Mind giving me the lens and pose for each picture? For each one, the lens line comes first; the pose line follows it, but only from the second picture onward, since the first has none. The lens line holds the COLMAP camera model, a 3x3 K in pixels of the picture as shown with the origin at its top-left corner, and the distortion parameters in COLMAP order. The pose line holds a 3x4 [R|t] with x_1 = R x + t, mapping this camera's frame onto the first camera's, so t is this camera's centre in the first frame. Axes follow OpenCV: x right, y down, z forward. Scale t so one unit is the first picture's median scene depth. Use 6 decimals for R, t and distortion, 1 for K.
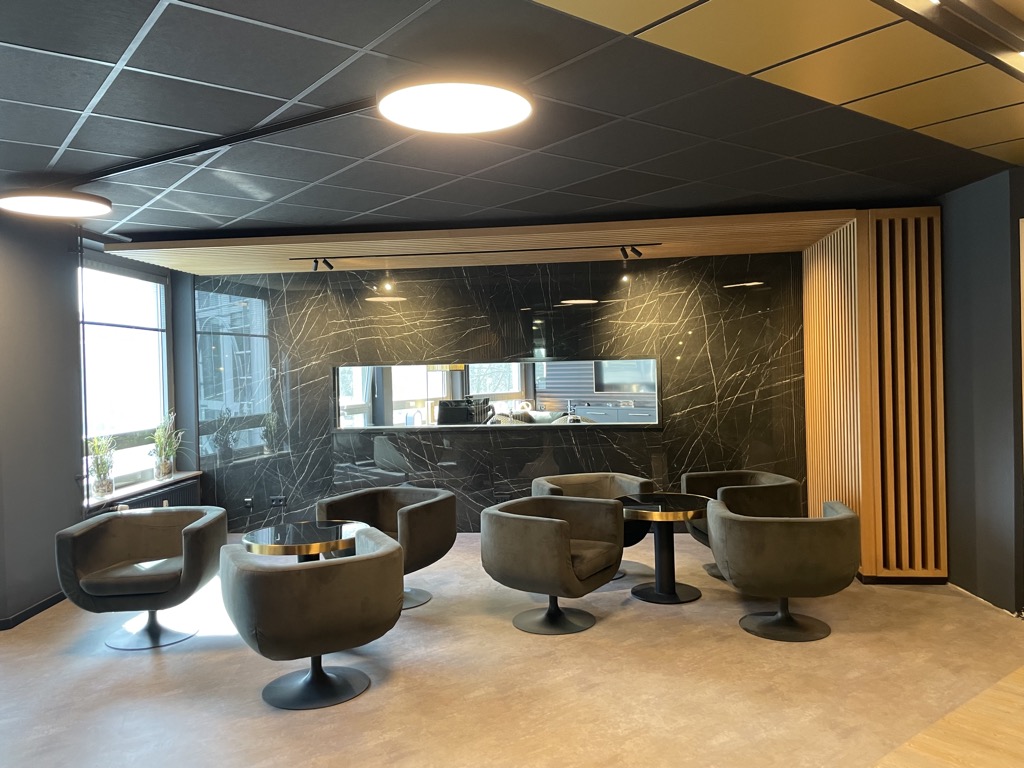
lens RADIAL K [[773.5, 0, 526.8], [0, 773.5, 371.2], [0, 0, 1]] dist [0.057374, -0.060819]
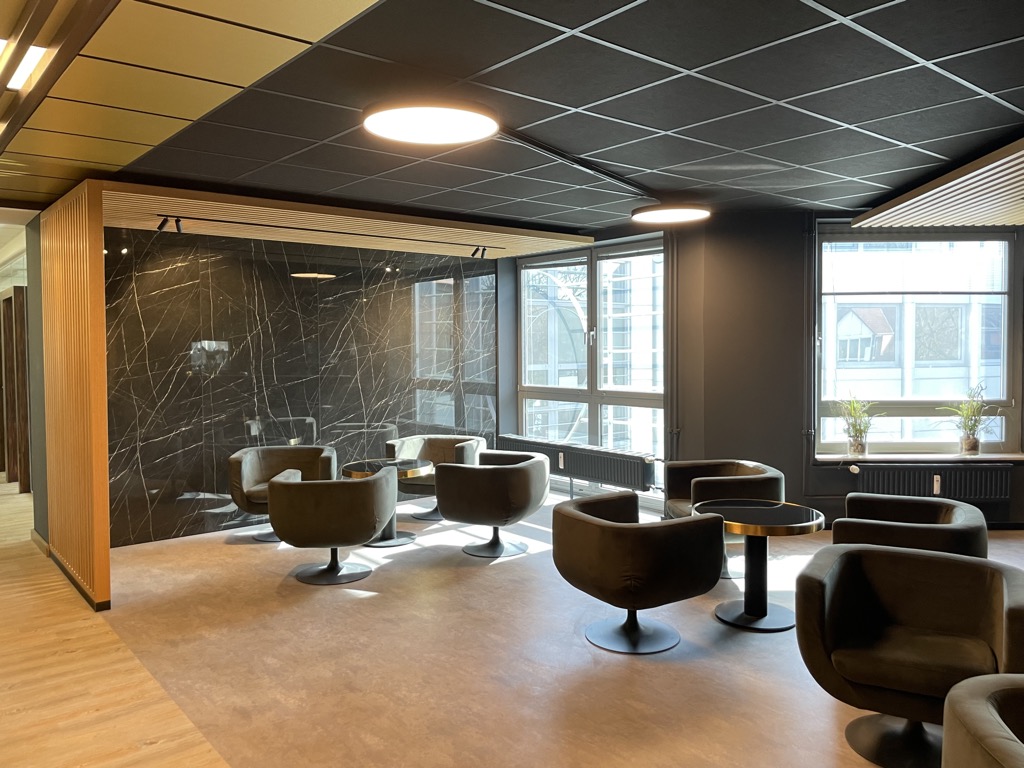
lens RADIAL K [[773.5, 0, 490.0], [0, 773.5, 377.4], [0, 0, 1]] dist [0.057374, -0.060819]
pose [[0.041463, 0.059697, -0.997355, 0.435106], [0.001262, 0.998210, 0.059800, -0.010849], [0.999139, -0.003738, 0.041314, 0.394815]]
